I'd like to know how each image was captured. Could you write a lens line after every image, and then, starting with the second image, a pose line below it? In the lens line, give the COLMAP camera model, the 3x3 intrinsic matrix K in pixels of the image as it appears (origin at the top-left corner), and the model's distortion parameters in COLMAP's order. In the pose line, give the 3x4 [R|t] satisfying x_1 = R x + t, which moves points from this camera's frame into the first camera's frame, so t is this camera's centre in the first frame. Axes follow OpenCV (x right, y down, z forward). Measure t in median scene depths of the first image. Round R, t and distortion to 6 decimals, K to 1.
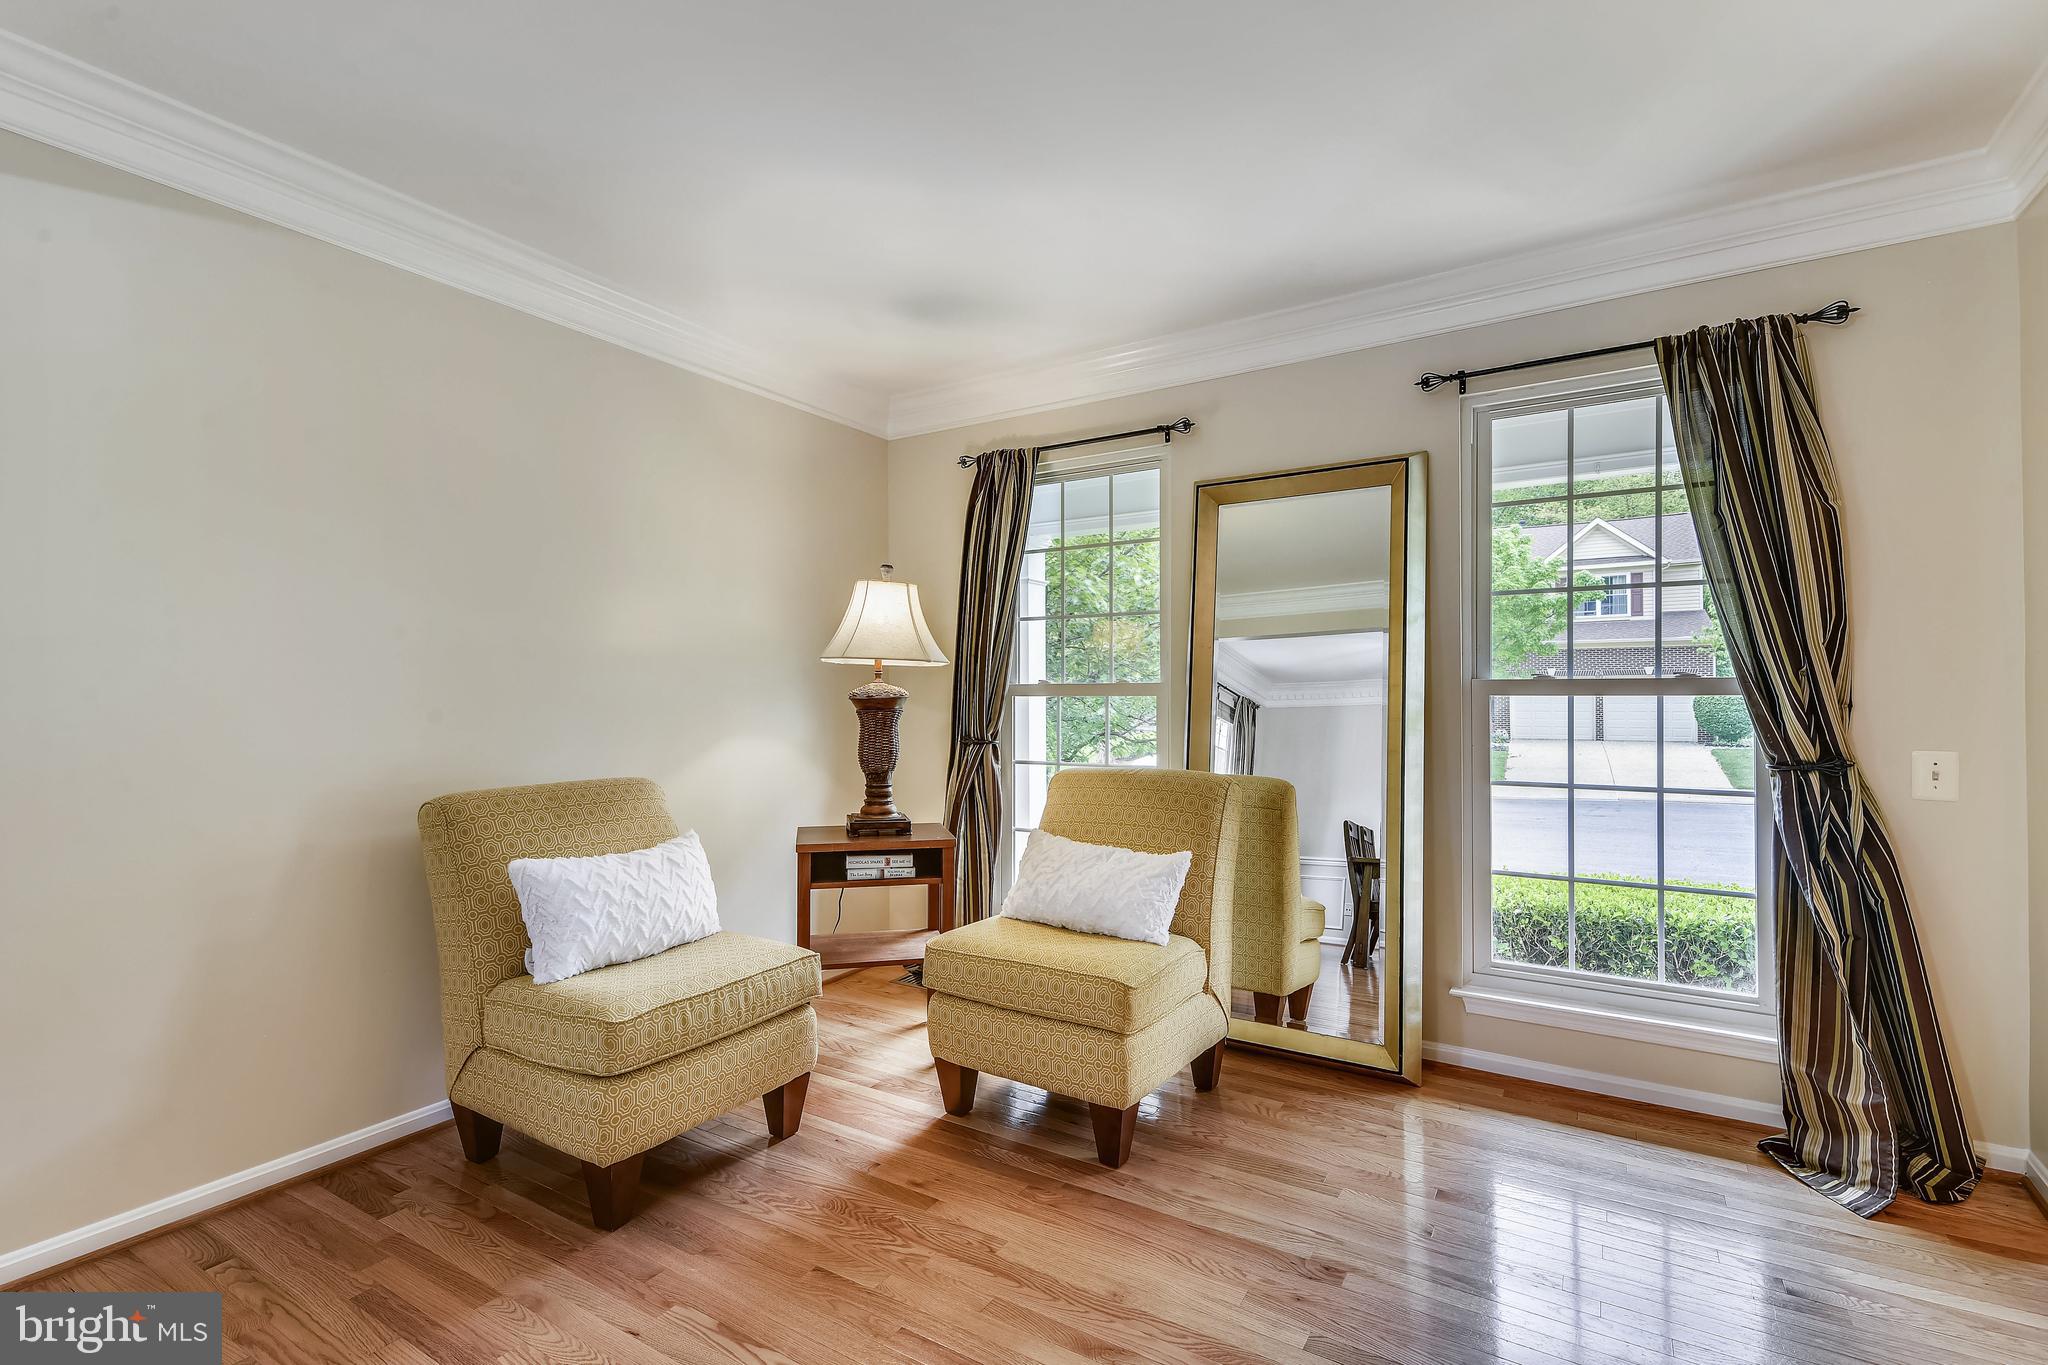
lens RADIAL K [[943.8, 0, 1023.6], [0, 943.8, 678.0], [0, 0, 1]] dist [0.020170, -0.007416]
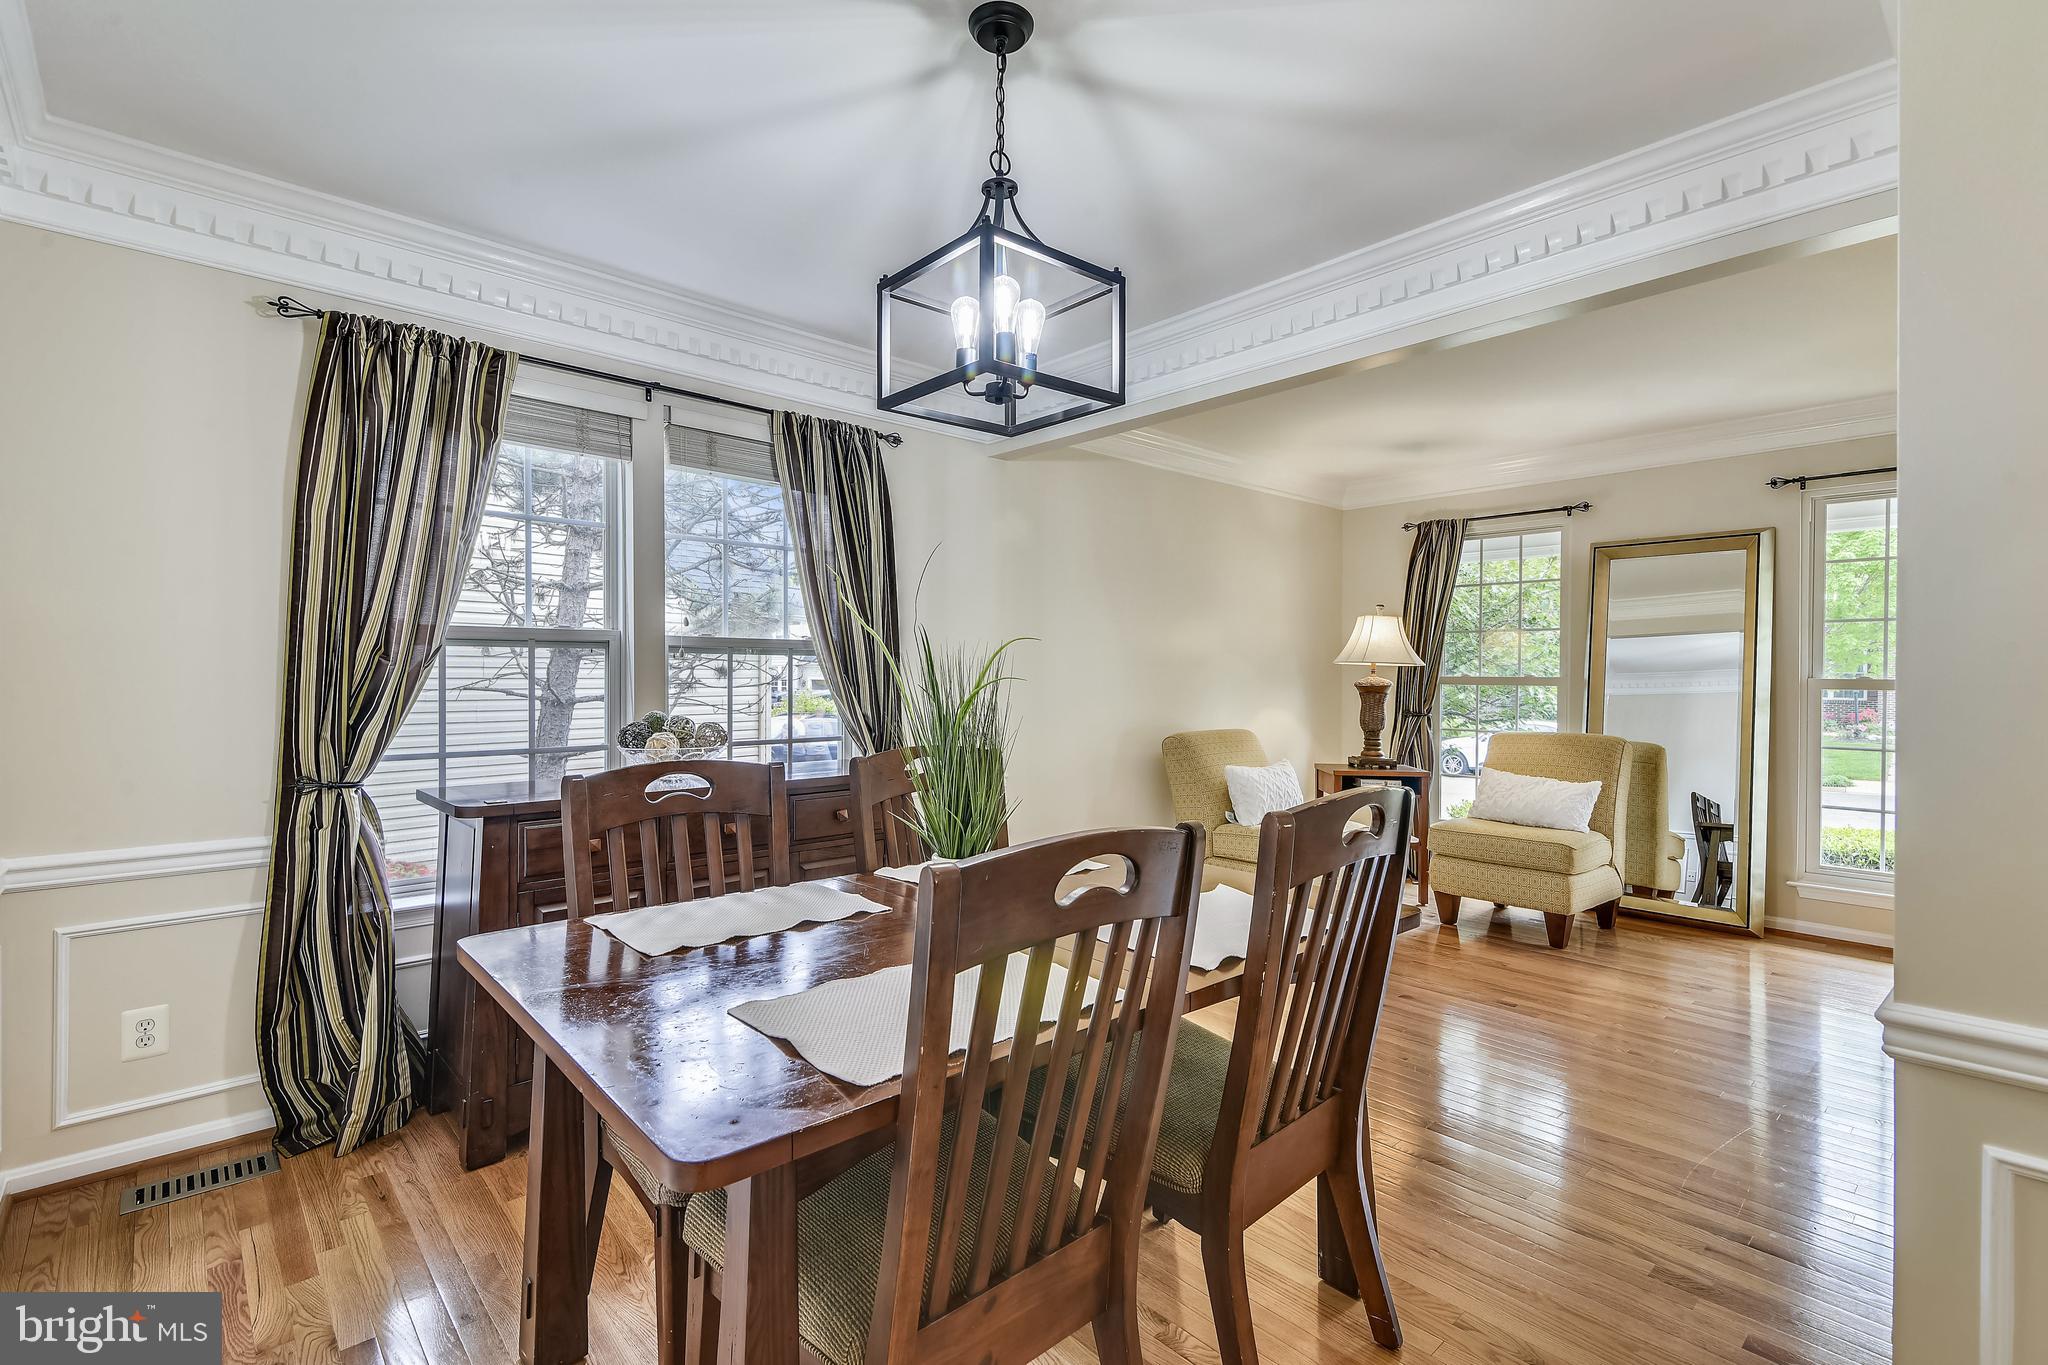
lens RADIAL K [[943.8, 0, 1020.8], [0, 943.8, 673.5], [0, 0, 1]] dist [0.020170, -0.007416]
pose [[0.962774, 0.007176, -0.270212, -0.294383], [-0.003139, 0.999877, 0.015369, -0.023019], [0.270289, -0.013949, 0.962678, -0.729381]]
